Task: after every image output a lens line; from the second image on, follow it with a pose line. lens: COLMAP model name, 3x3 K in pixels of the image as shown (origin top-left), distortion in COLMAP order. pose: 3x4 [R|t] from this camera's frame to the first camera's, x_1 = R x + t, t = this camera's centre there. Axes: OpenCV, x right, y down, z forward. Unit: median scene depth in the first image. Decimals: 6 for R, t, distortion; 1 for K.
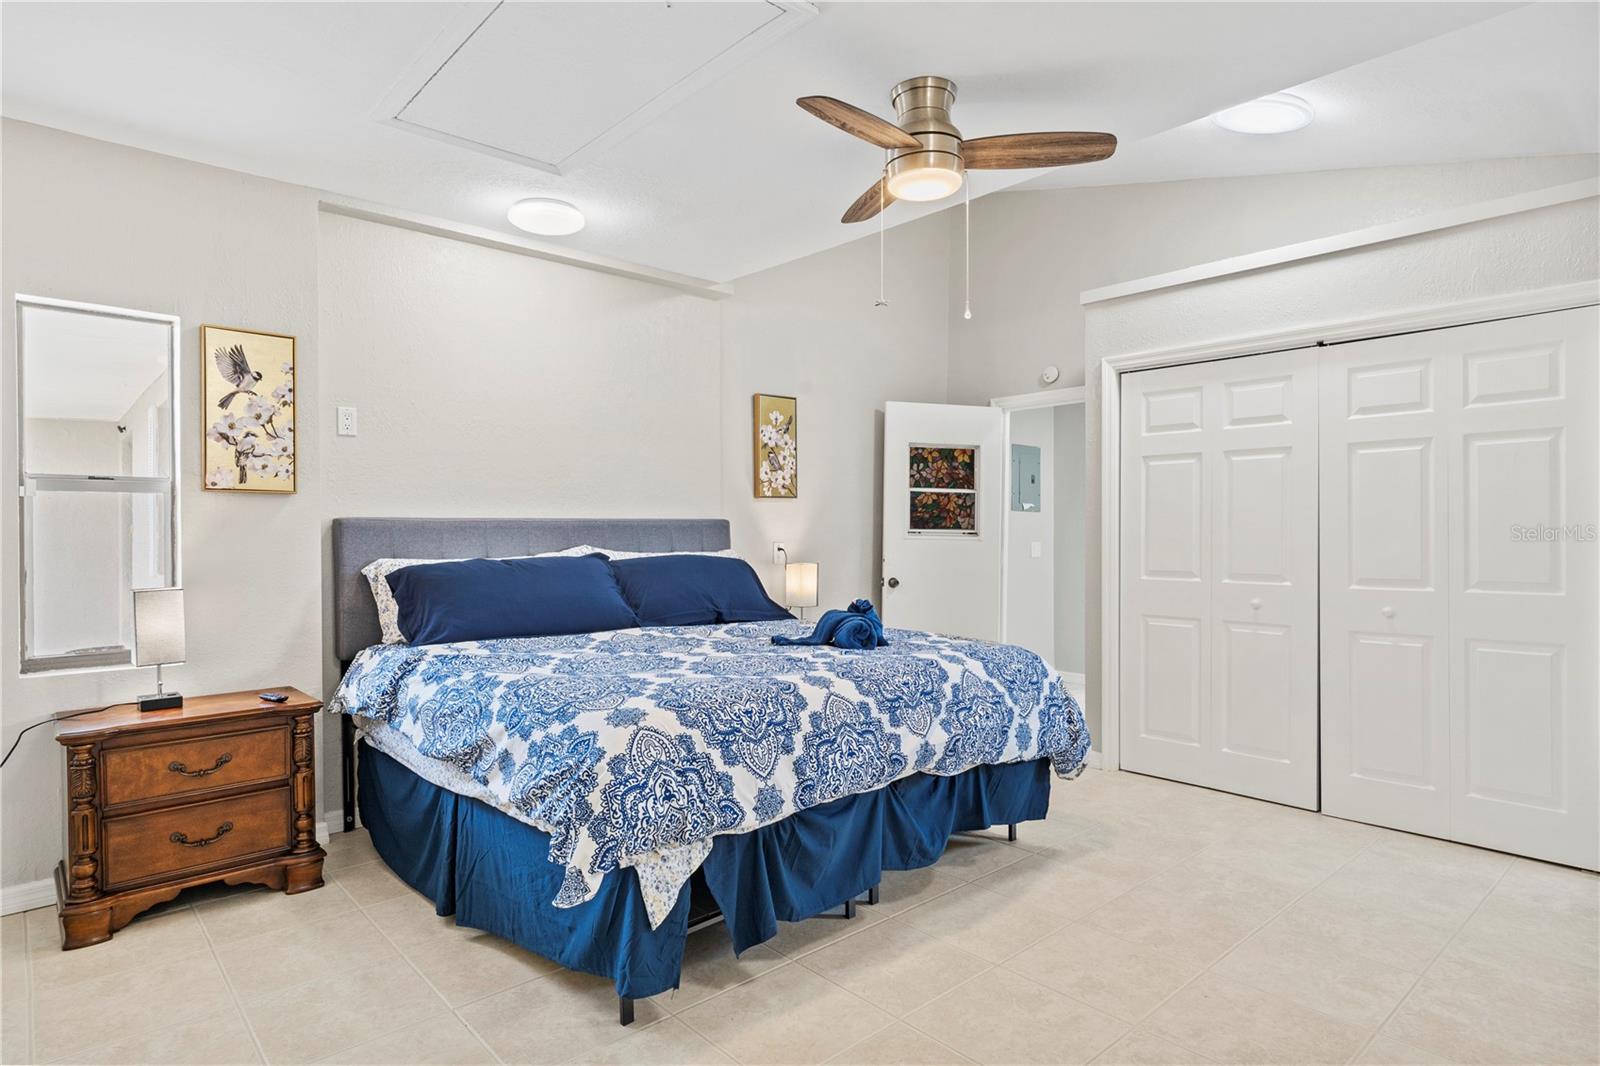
lens RADIAL K [[873.8, 0, 811.8], [0, 873.8, 536.5], [0, 0, 1]] dist [-0.006730, 0.004399]
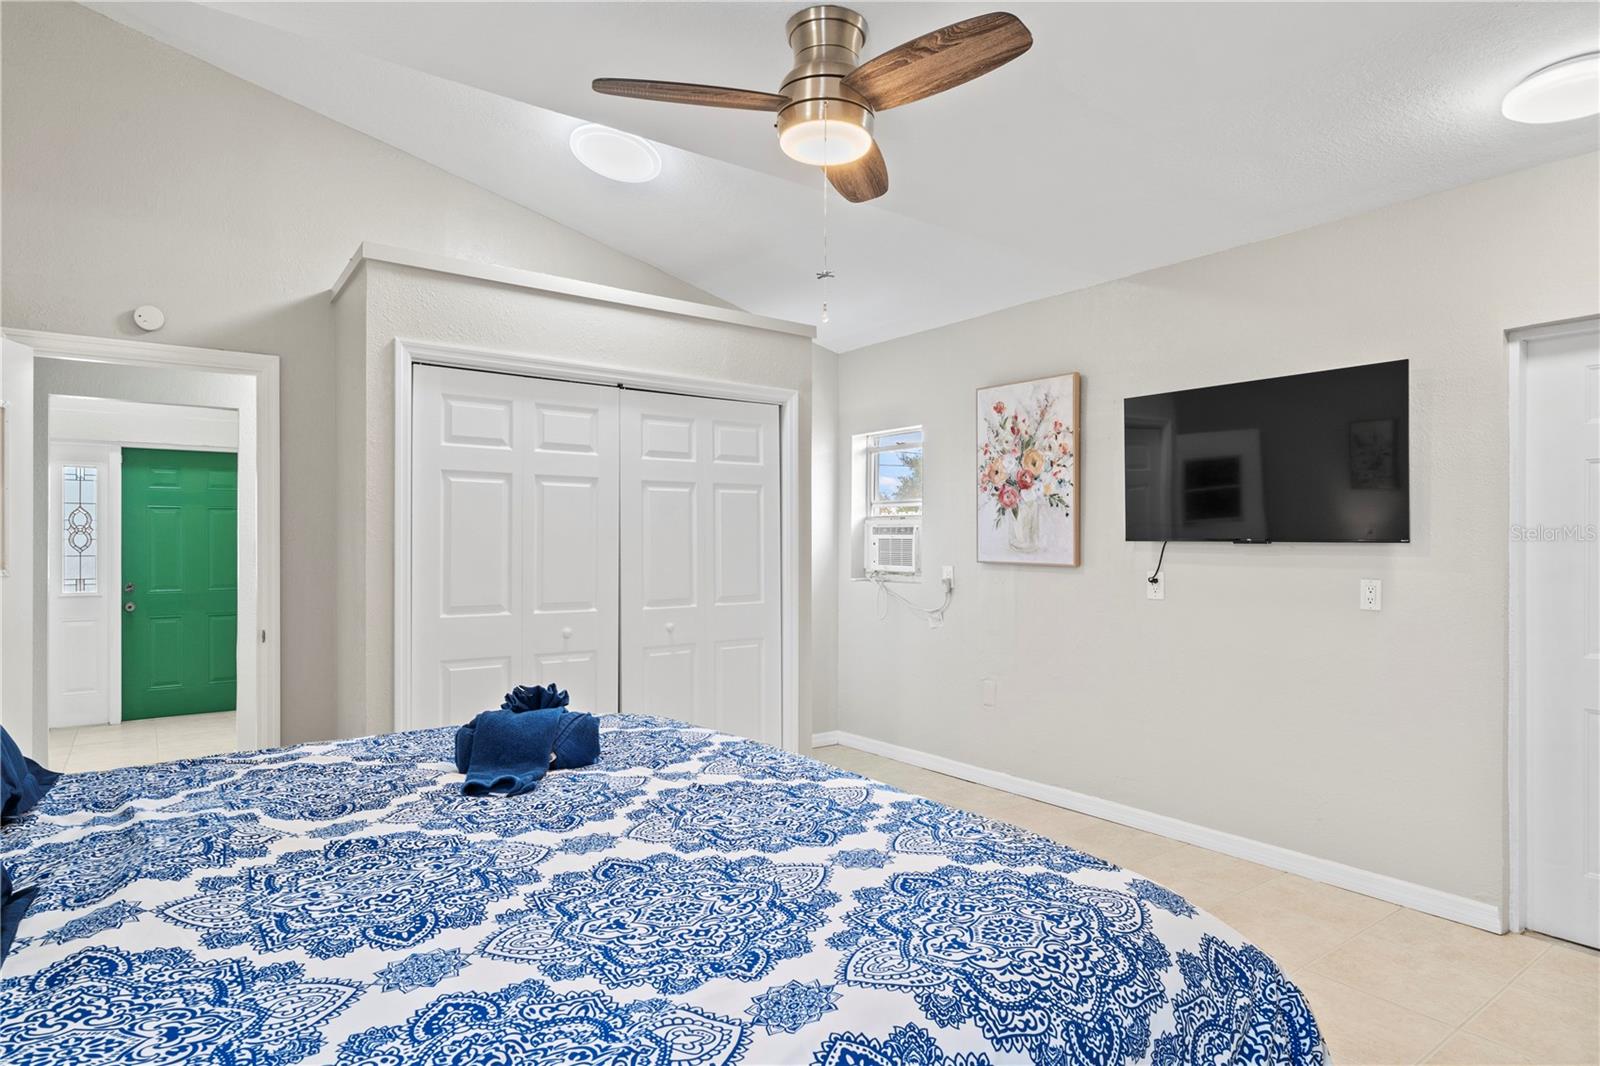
lens RADIAL K [[873.8, 0, 810.1], [0, 873.8, 535.1], [0, 0, 1]] dist [-0.006730, 0.004399]
pose [[0.112943, 0.011441, 0.993536, -0.466410], [0.000873, 0.999932, -0.011614, -0.022739], [-0.993601, 0.002179, 0.112925, 0.643093]]
